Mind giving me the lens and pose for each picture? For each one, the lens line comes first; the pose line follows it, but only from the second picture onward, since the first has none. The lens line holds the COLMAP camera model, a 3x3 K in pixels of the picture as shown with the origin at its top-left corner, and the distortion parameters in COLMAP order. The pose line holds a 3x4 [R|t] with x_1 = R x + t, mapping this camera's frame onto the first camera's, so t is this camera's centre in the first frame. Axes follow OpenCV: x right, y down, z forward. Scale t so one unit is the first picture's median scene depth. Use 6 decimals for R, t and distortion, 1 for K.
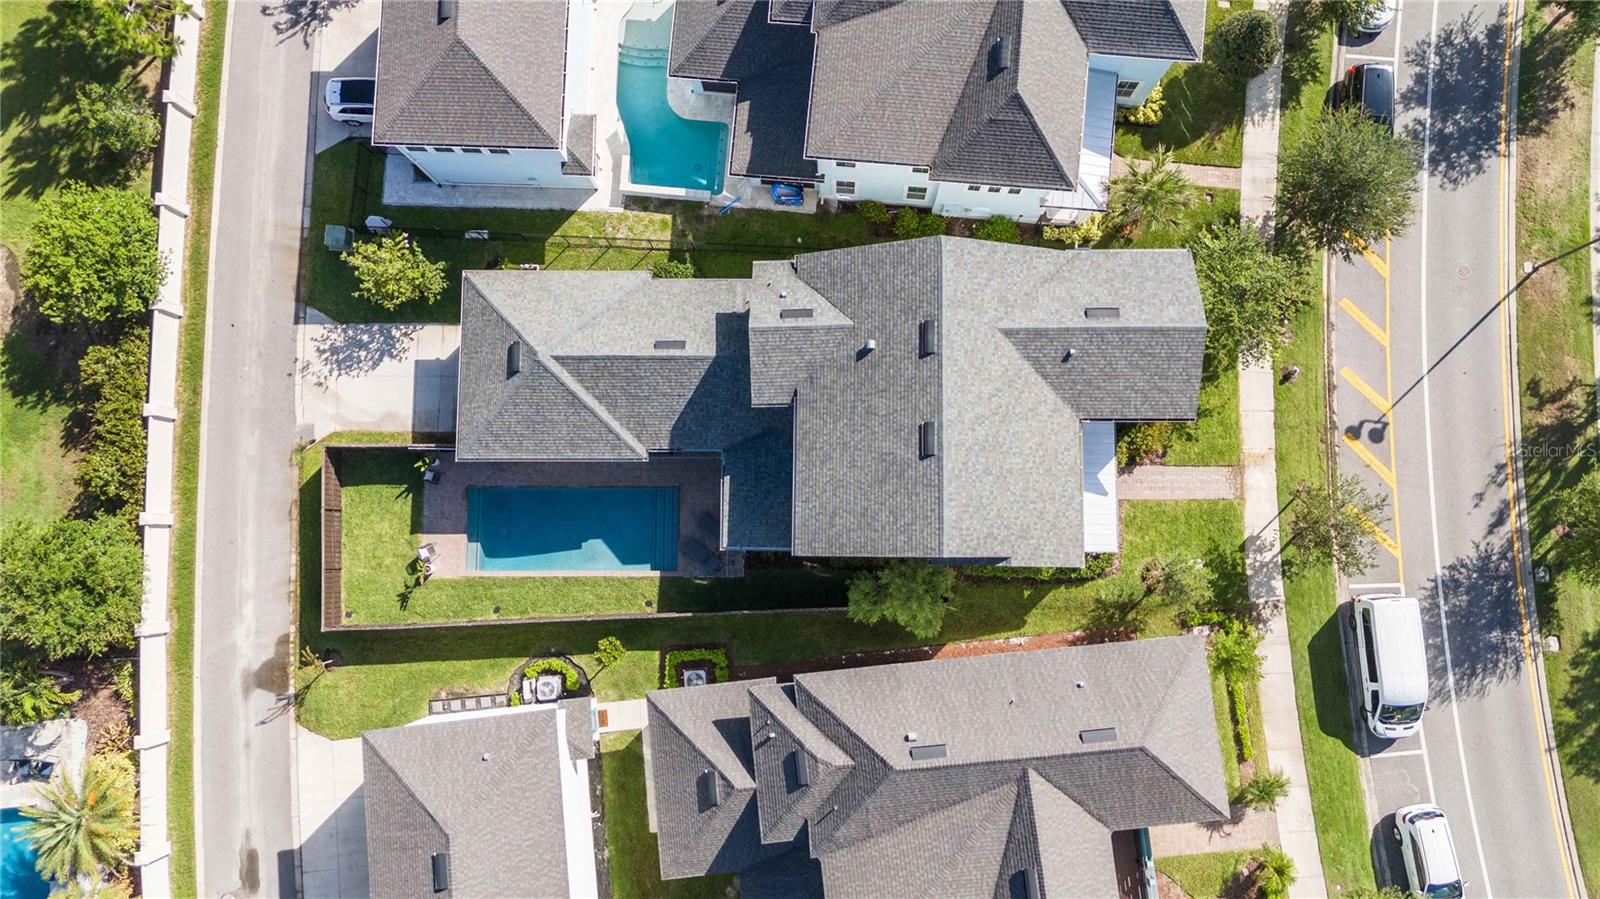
lens RADIAL K [[1190.7, 0, 793.0], [0, 1190.7, 444.5], [0, 0, 1]] dist [0.004296, 0.000580]
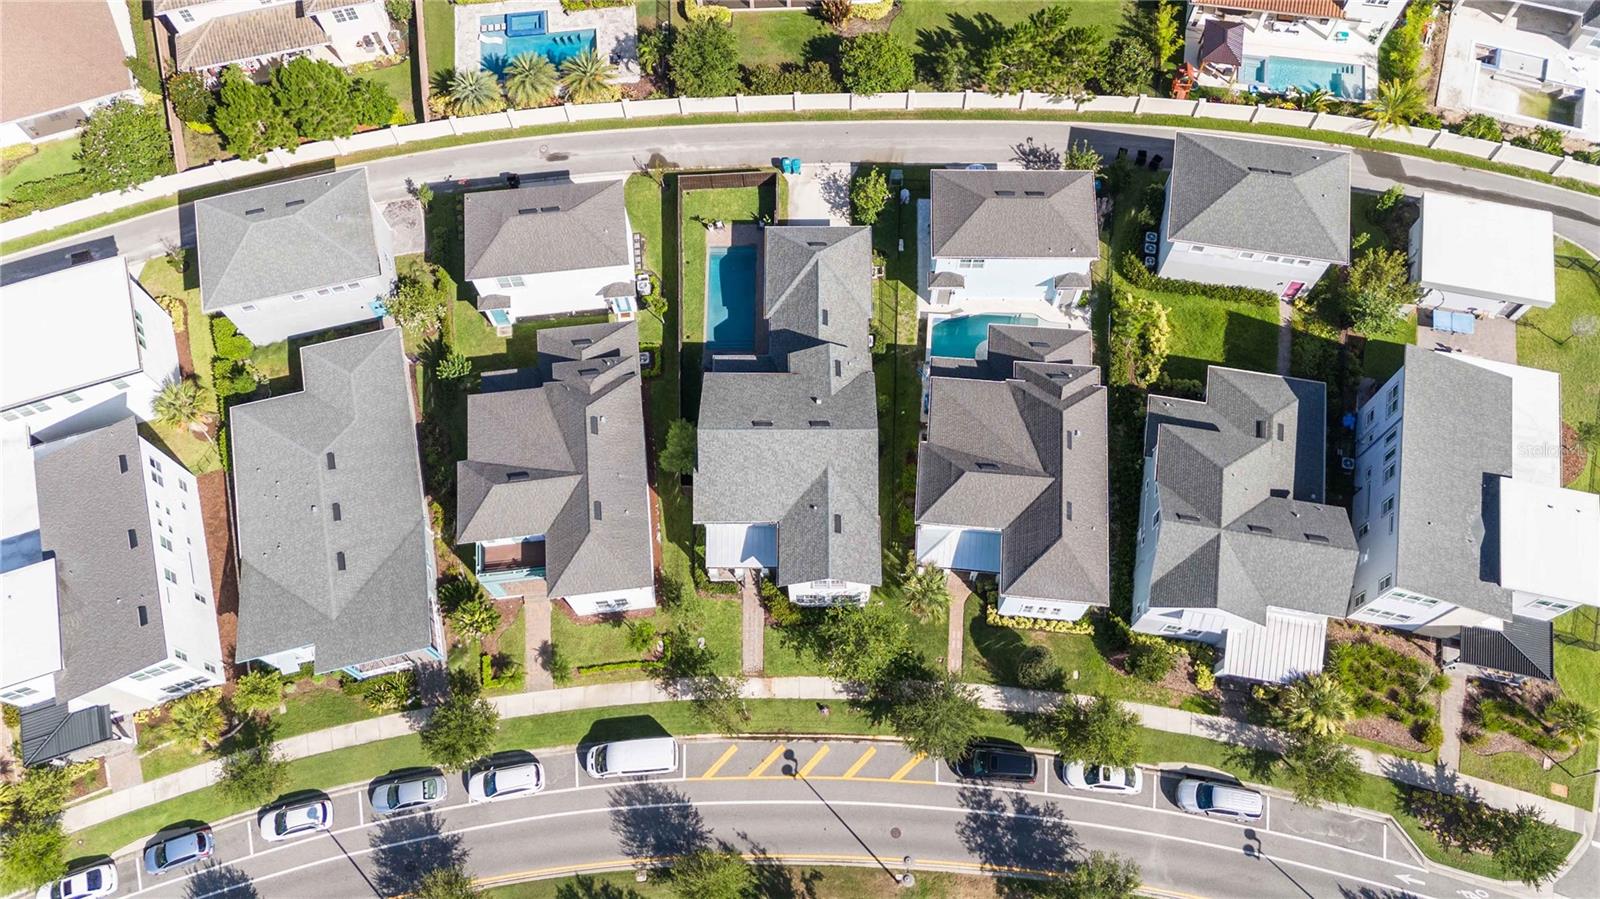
lens RADIAL K [[1190.7, 0, 793.0], [0, 1190.7, 444.5], [0, 0, 1]] dist [0.004296, 0.000580]
pose [[0.001779, 0.929366, -0.369154, 0.675001], [-0.992024, 0.048169, 0.116486, -0.215800], [0.126040, 0.366003, 0.922039, -0.541161]]
